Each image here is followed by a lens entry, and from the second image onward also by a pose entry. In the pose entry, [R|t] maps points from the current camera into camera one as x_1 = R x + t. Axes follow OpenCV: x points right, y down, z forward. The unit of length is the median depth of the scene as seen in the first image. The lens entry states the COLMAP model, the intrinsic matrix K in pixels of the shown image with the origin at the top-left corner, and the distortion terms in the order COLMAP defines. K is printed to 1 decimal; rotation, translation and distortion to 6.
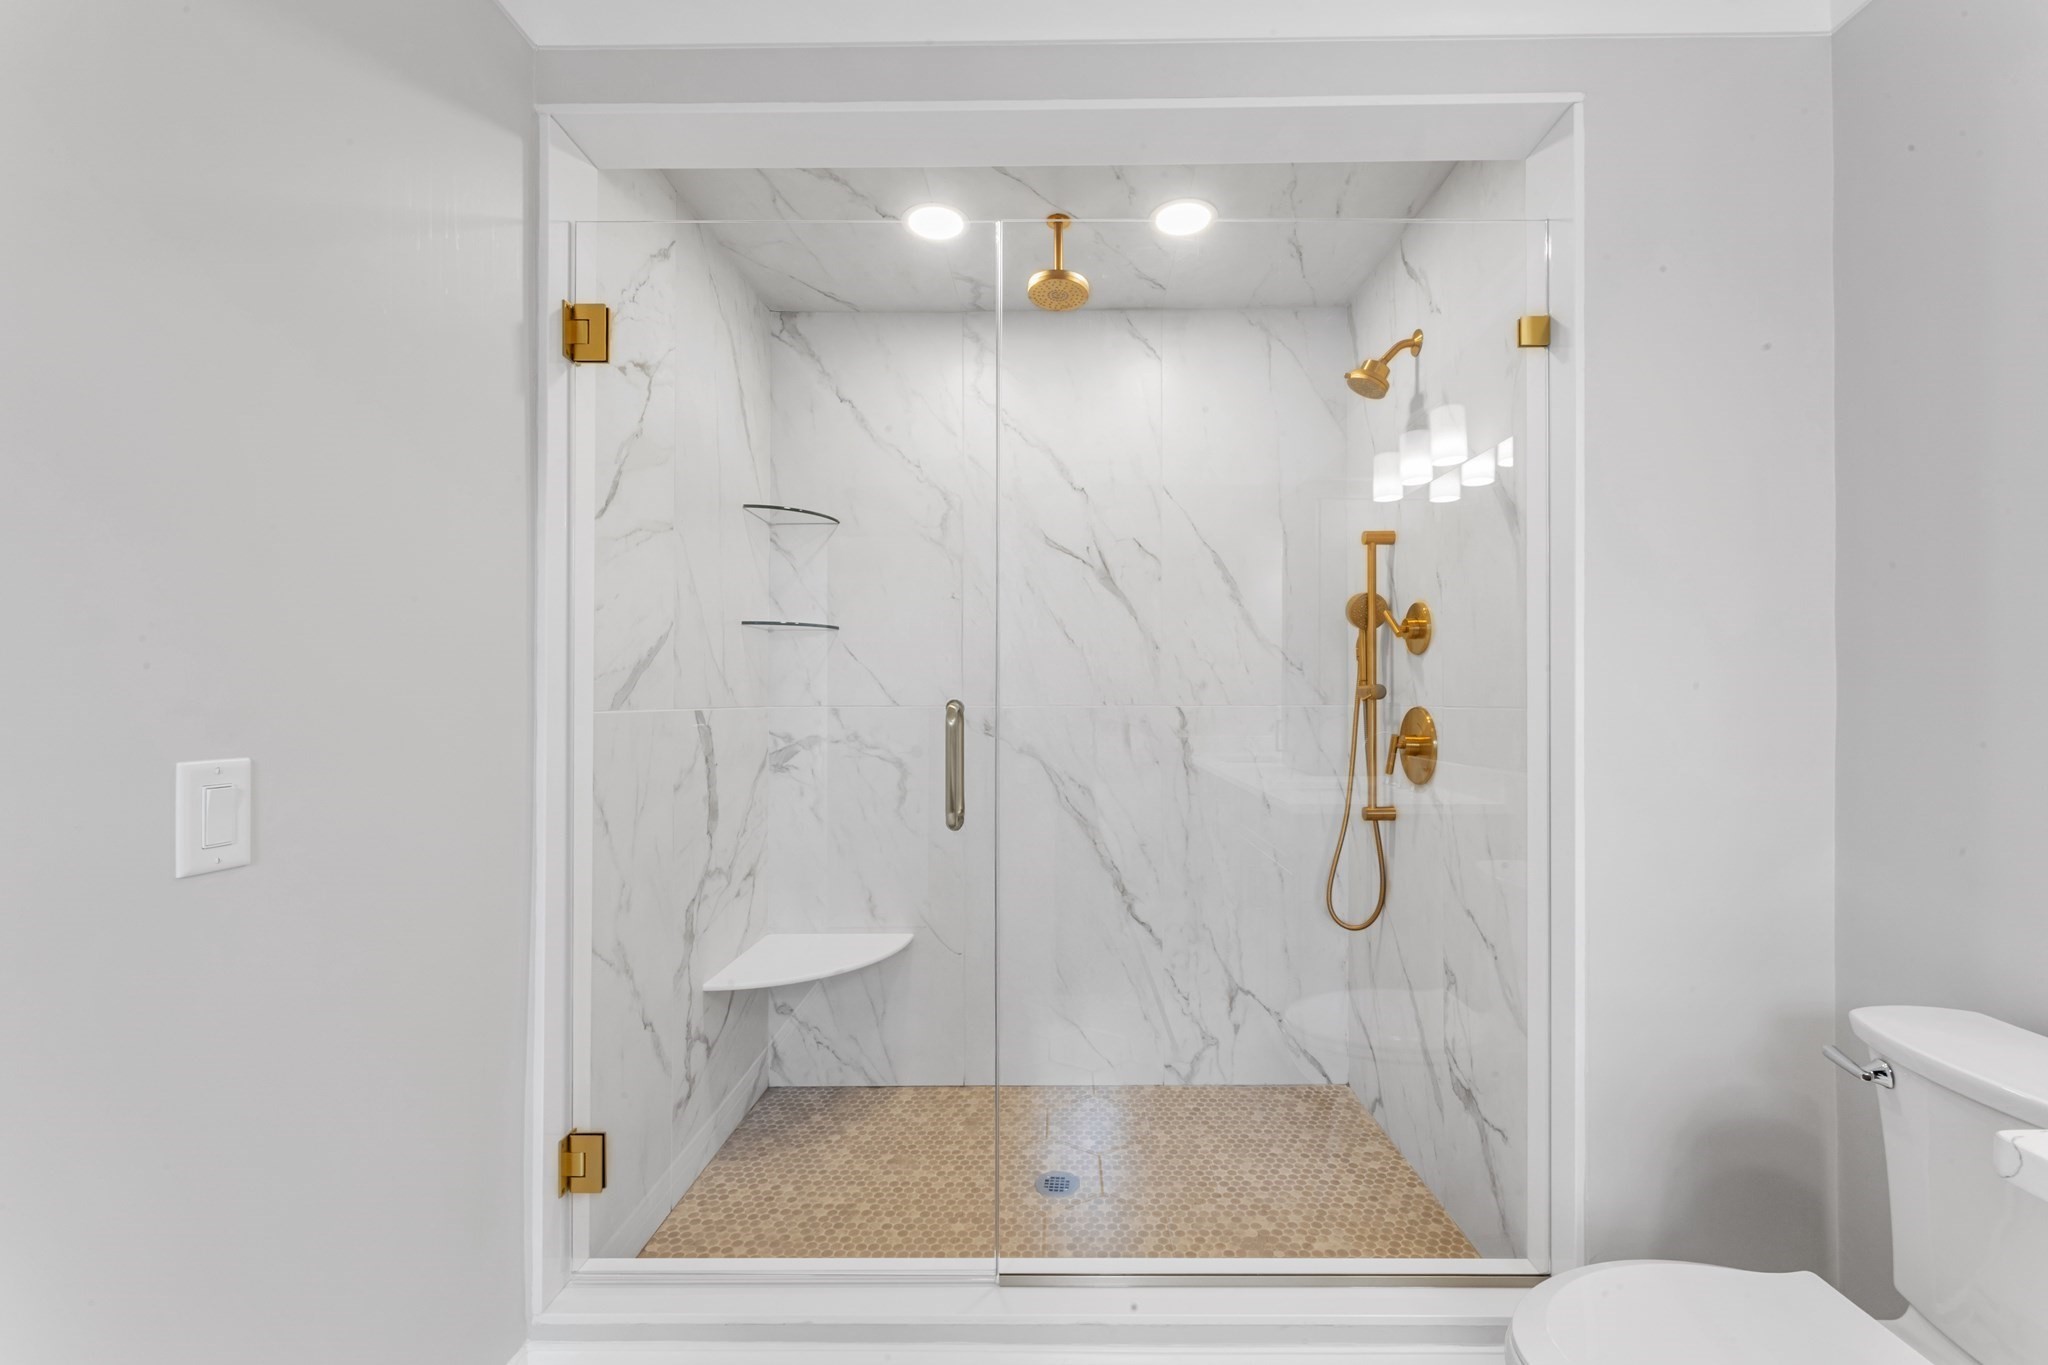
lens RADIAL K [[863.6, 0, 1029.5], [0, 863.6, 691.2], [0, 0, 1]] dist [0.001561, -0.000821]
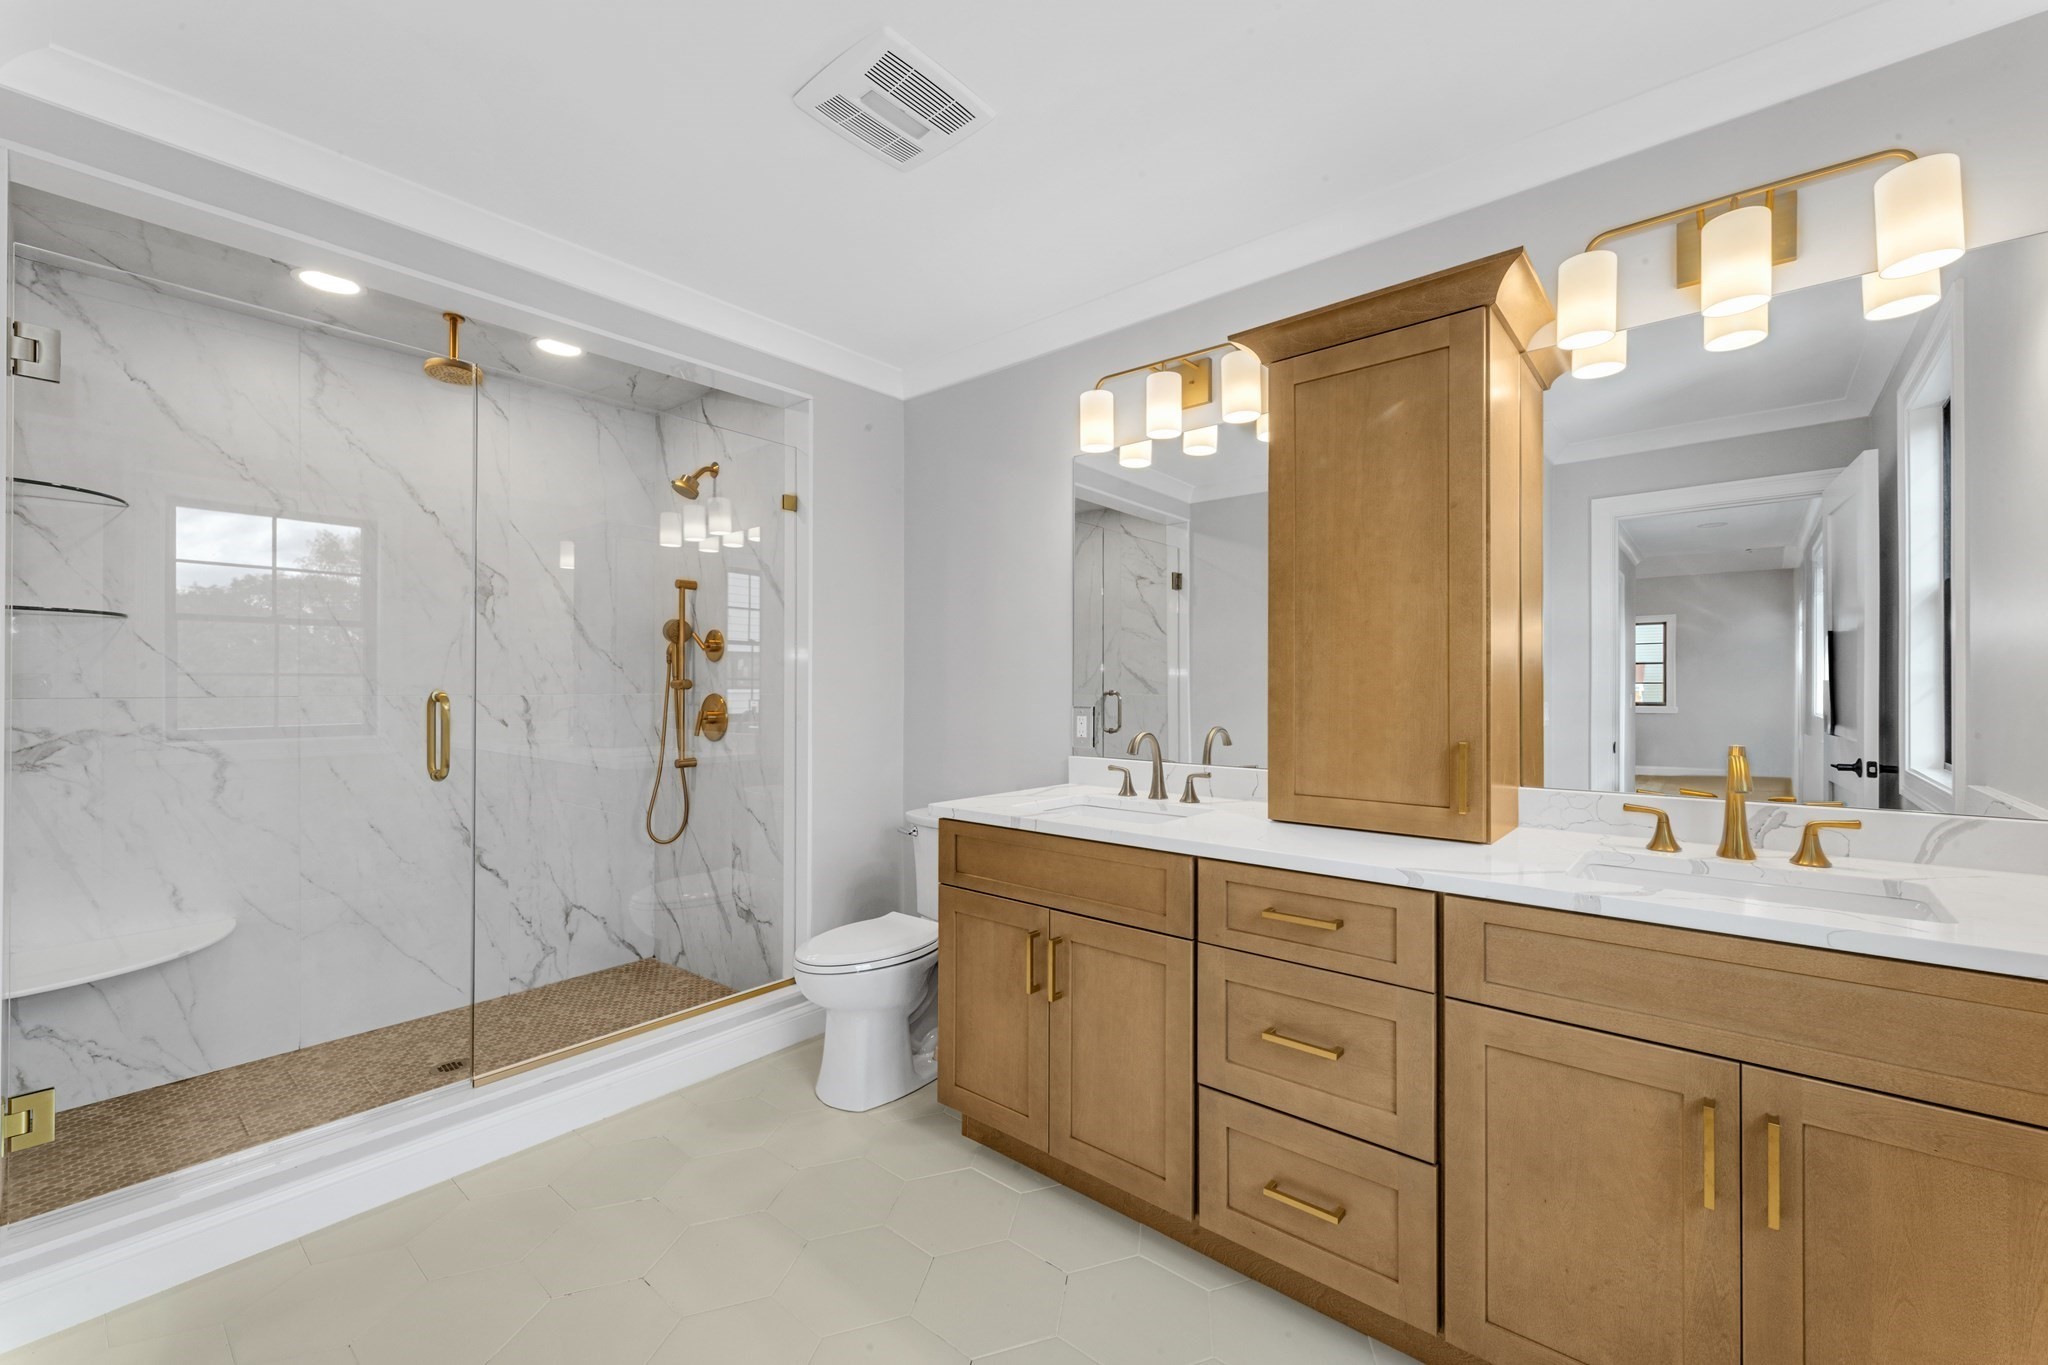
lens RADIAL K [[841.6, 0, 1057.3], [0, 841.6, 682.9], [0, 0, 1]] dist [-0.002051, -0.000353]
pose [[0.611304, 0.003756, 0.791387, -0.353981], [-0.003882, 0.999991, -0.001748, -0.001647], [-0.791387, -0.002004, 0.611313, -0.415065]]
